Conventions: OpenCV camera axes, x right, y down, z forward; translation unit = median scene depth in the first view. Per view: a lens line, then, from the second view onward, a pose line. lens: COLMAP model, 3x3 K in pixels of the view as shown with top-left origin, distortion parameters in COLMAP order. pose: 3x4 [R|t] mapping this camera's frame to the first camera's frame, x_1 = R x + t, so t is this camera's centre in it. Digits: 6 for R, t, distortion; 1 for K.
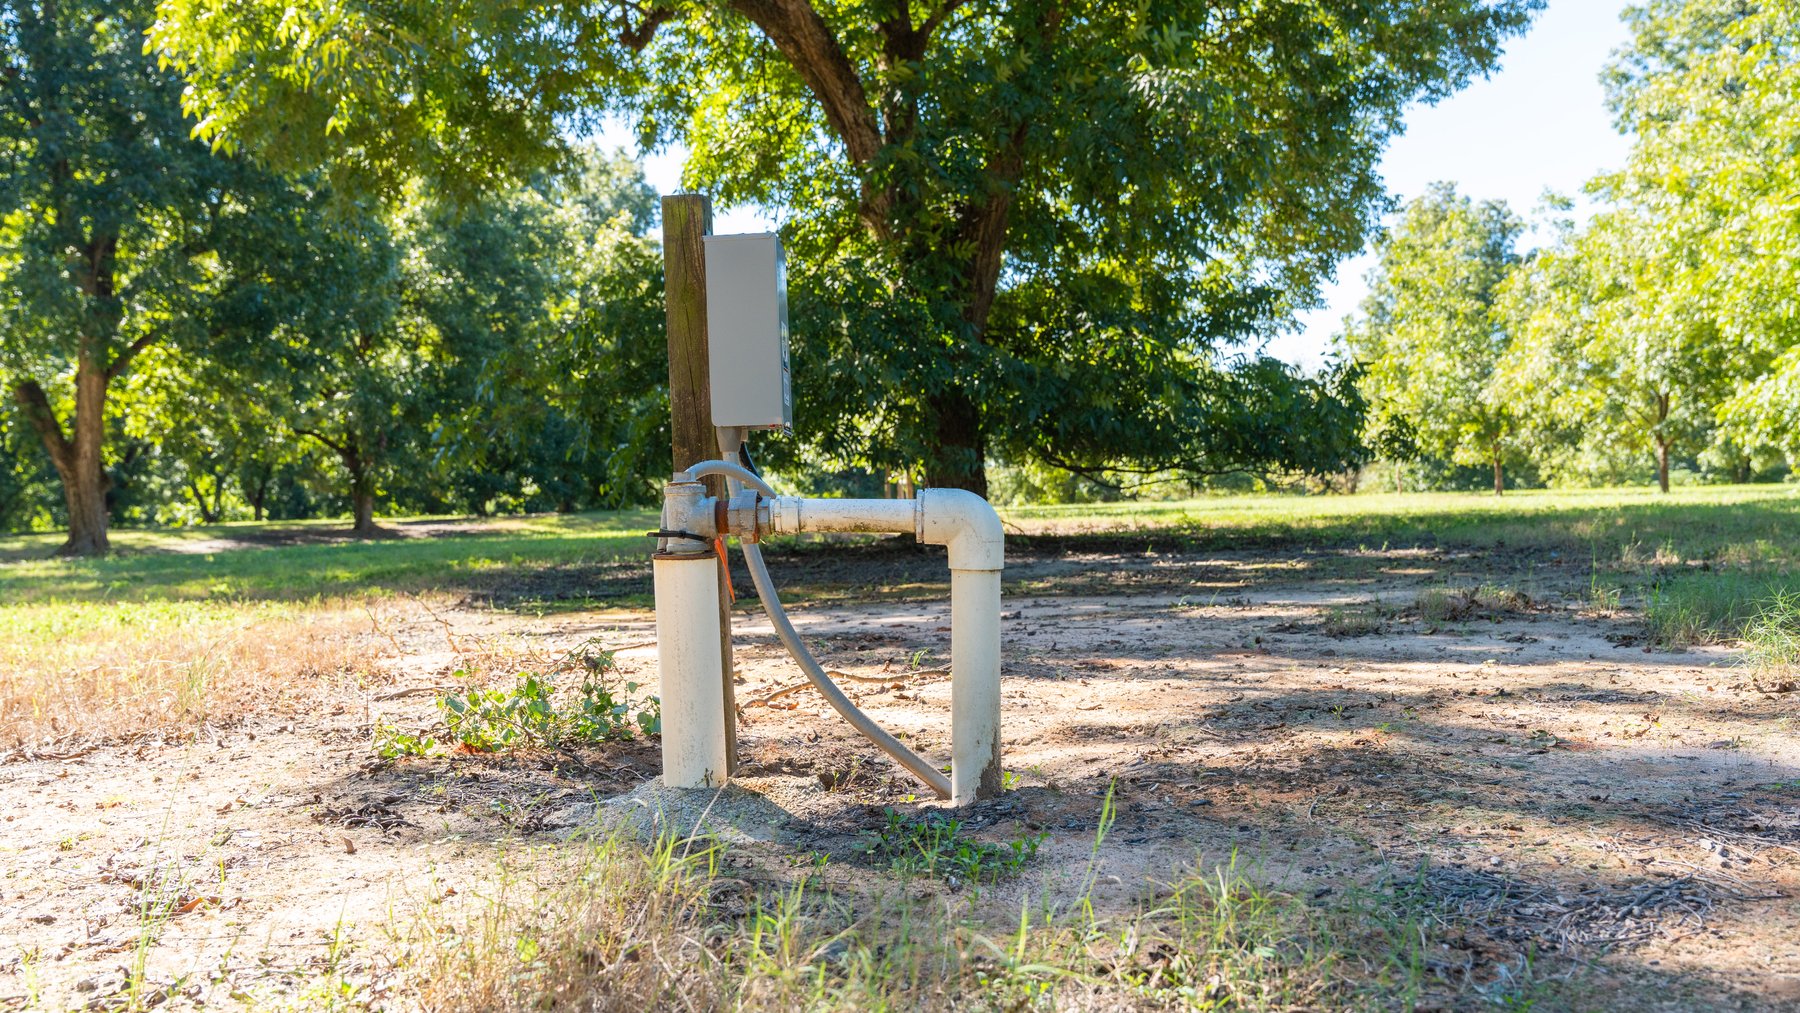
lens RADIAL K [[1550.8, 0, 900.0], [0, 1550.8, 506.5], [0, 0, 1]] dist [-0.002071, 0.095892]
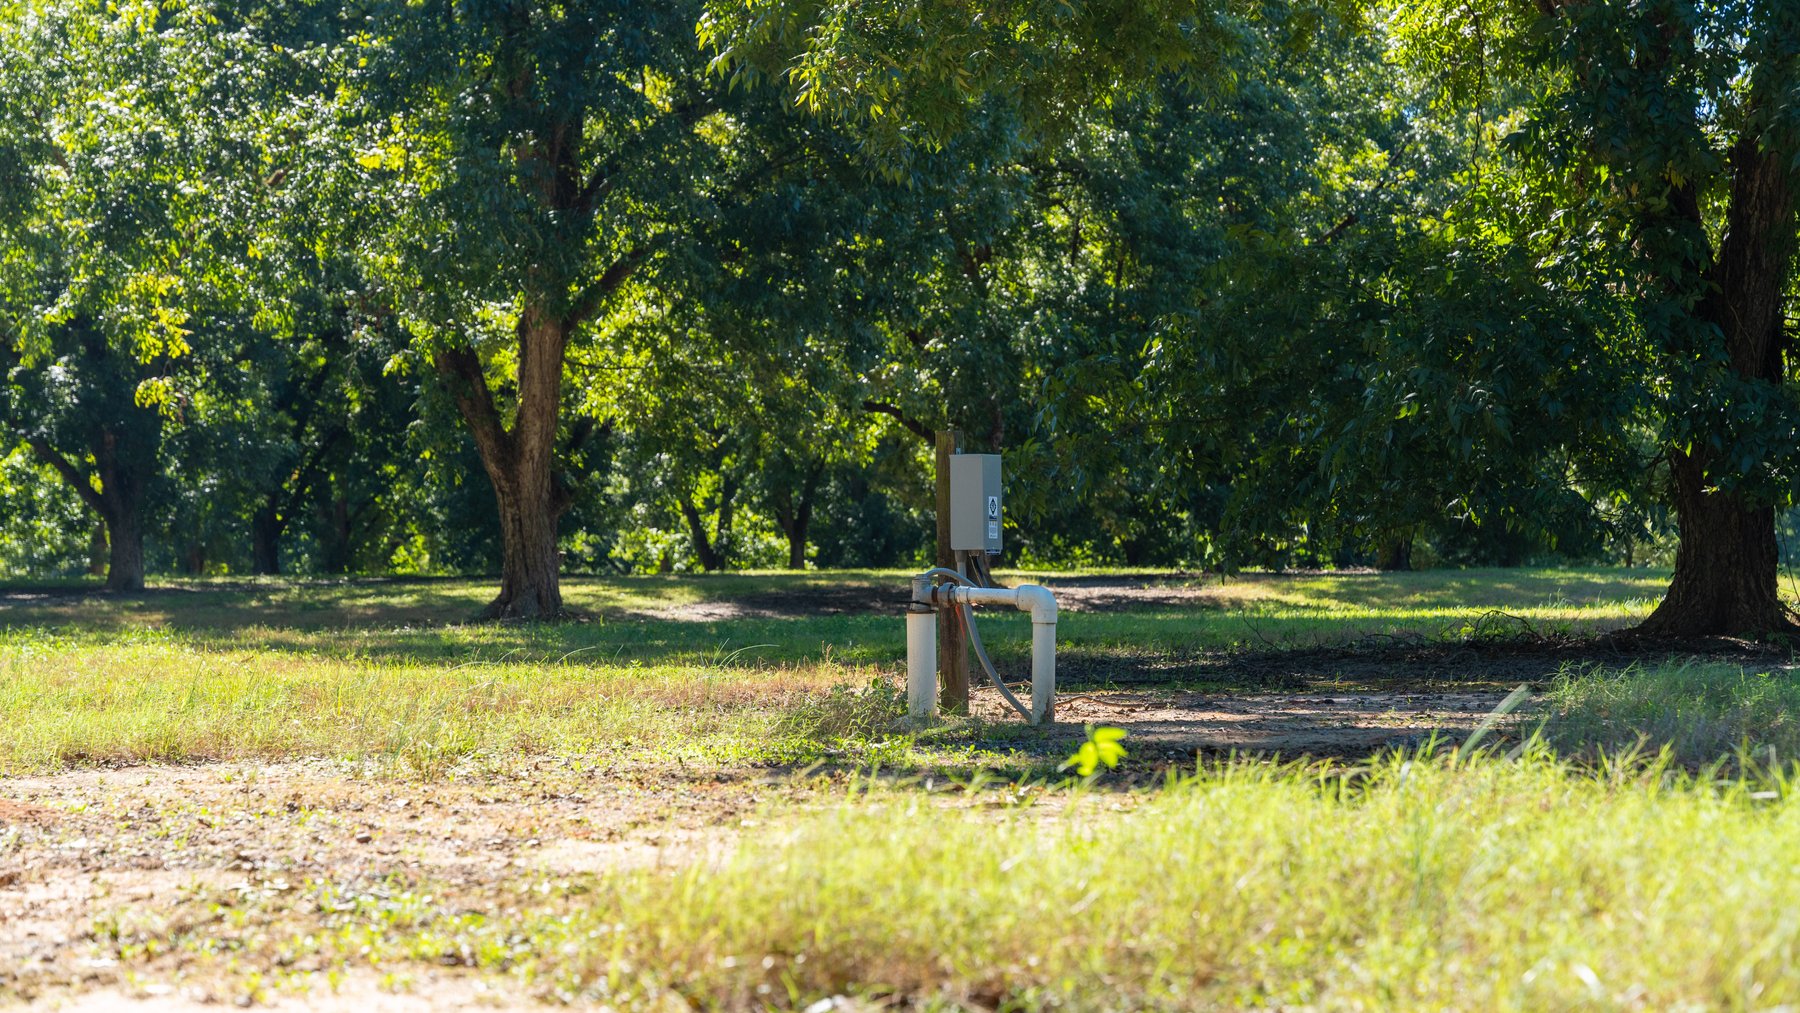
lens RADIAL K [[3587.4, 0, 900.0], [0, 3587.4, 506.5], [0, 0, 1]] dist [0.003920, -0.002498]
pose [[0.933939, 0.020809, -0.356825, 0.074835], [-0.025467, 0.999641, -0.008362, -0.003365], [0.356523, 0.016897, 0.934134, -0.170352]]
